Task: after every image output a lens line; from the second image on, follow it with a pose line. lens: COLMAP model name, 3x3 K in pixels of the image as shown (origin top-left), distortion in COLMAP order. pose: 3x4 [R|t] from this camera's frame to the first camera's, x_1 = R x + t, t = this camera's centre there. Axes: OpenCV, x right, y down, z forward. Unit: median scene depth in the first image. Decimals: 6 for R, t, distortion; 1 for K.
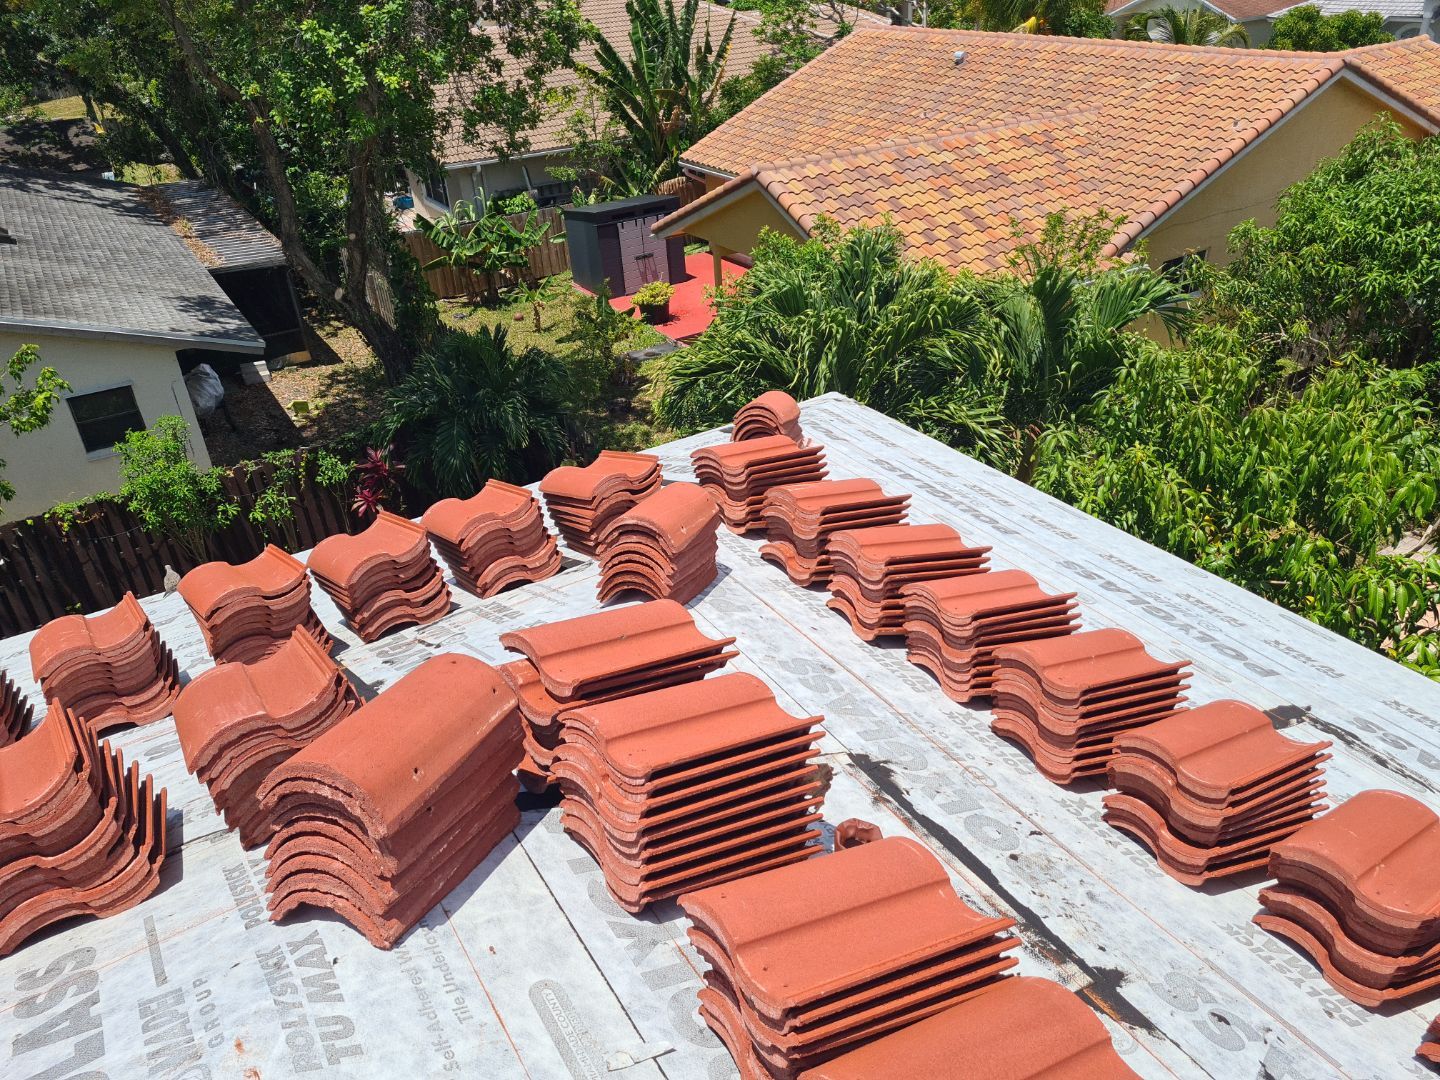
lens RADIAL K [[1080.1, 0, 720.0], [0, 1080.1, 540.0], [0, 0, 1]] dist [0.056333, 0.002068]
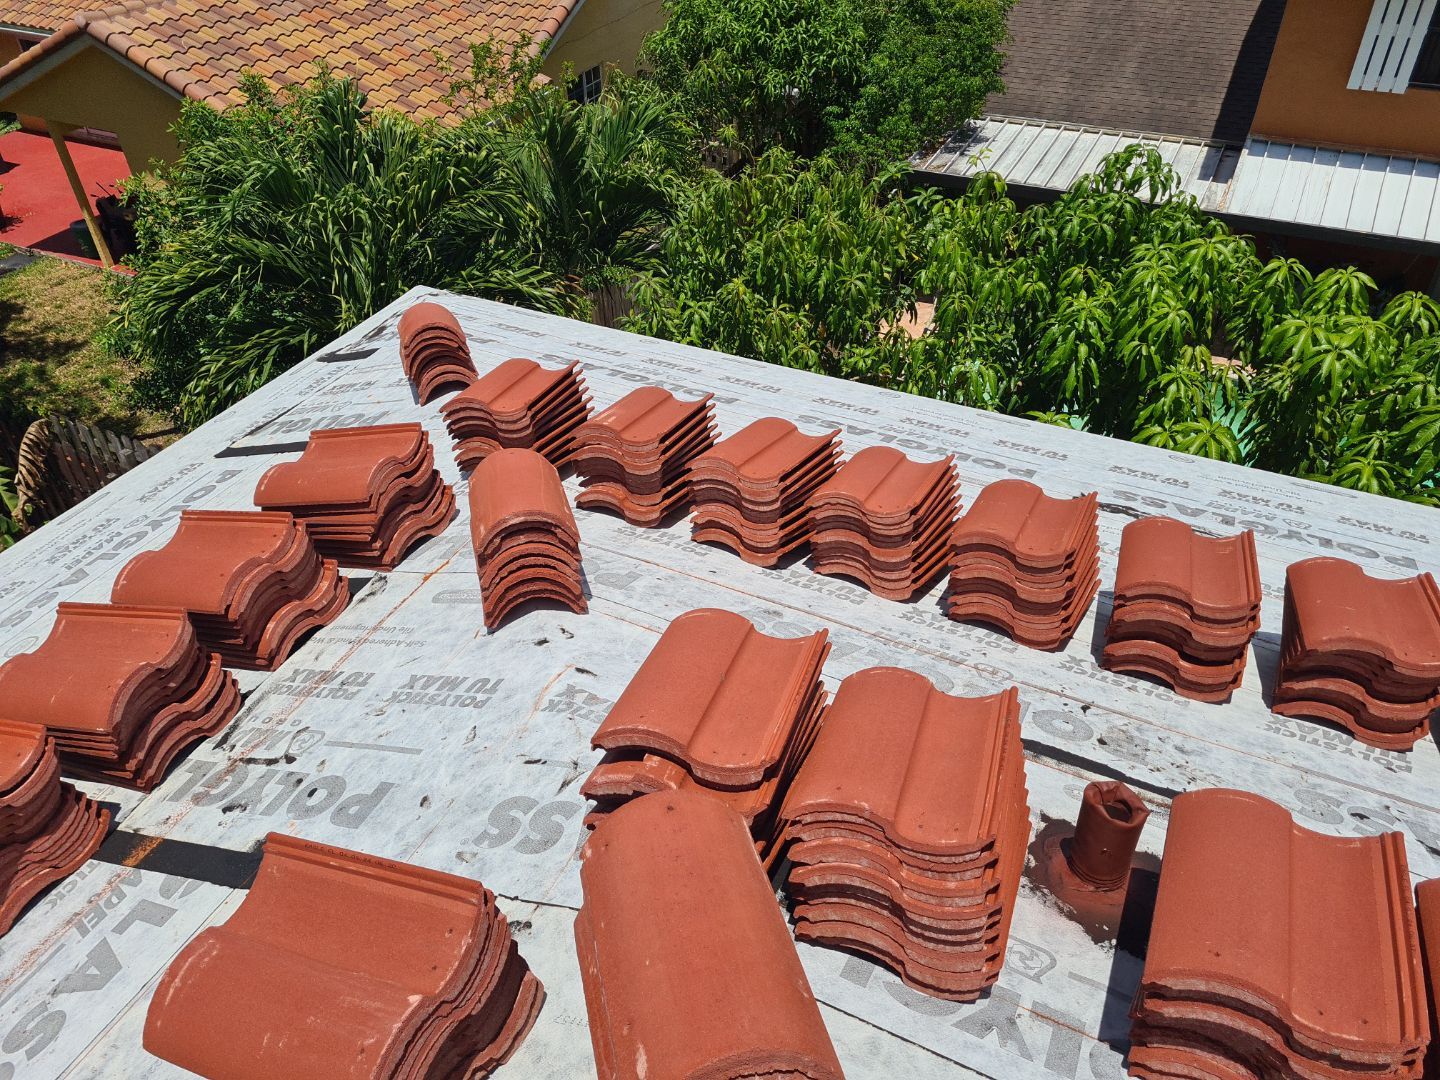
lens RADIAL K [[1091.0, 0, 710.5], [0, 1091.0, 529.7], [0, 0, 1]] dist [0.063971, -0.052426]
pose [[0.849443, -0.299740, 0.434283, -0.247518], [0.242919, 0.952737, 0.182434, -0.096842], [-0.468440, -0.049472, 0.882109, 0.185819]]
